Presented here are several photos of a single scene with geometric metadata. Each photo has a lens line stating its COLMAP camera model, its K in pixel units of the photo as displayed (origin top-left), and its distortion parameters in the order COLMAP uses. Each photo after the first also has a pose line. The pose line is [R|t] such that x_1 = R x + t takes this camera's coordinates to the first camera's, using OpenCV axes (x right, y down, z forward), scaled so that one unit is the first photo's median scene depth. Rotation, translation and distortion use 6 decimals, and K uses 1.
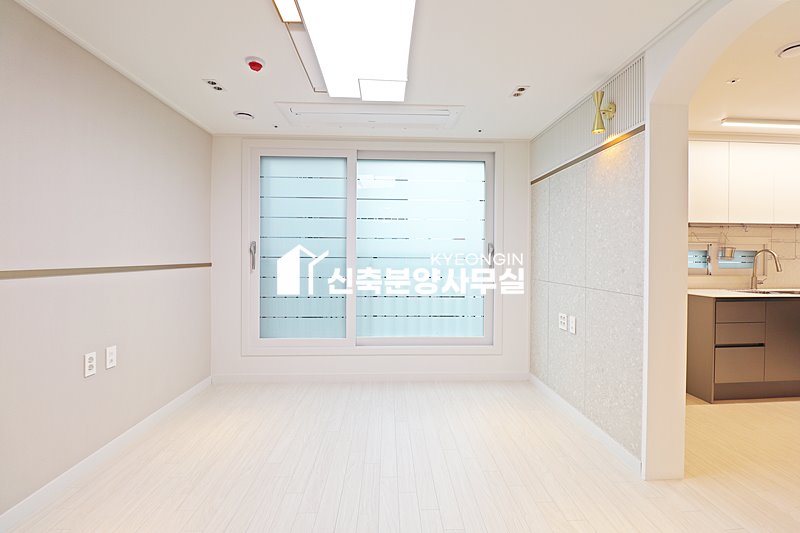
lens RADIAL K [[365.1, 0, 420.8], [0, 365.1, 261.6], [0, 0, 1]] dist [-0.027699, -0.000122]
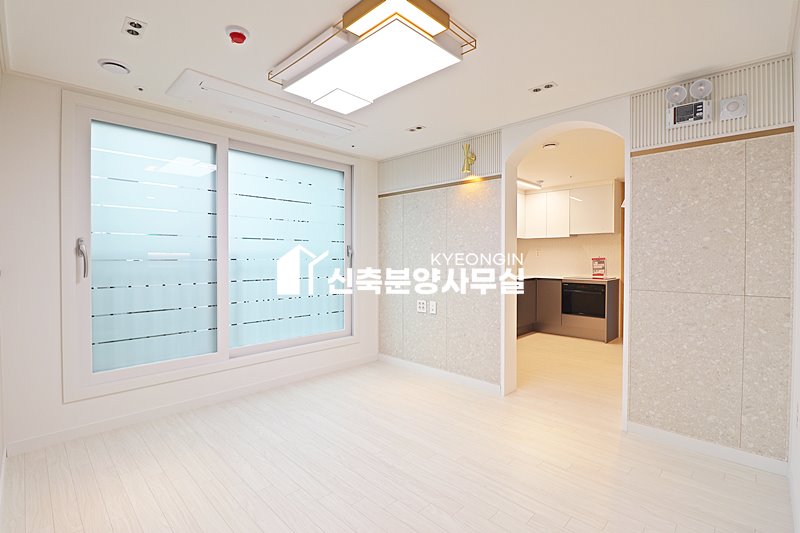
lens RADIAL K [[350.2, 0, 415.6], [0, 350.2, 263.6], [0, 0, 1]] dist [-0.025602, -0.000226]
pose [[0.735391, -0.017792, 0.677409, -0.537069], [0.013183, 0.999842, 0.011950, -0.006647], [-0.677514, 0.000142, 0.735509, 0.087134]]
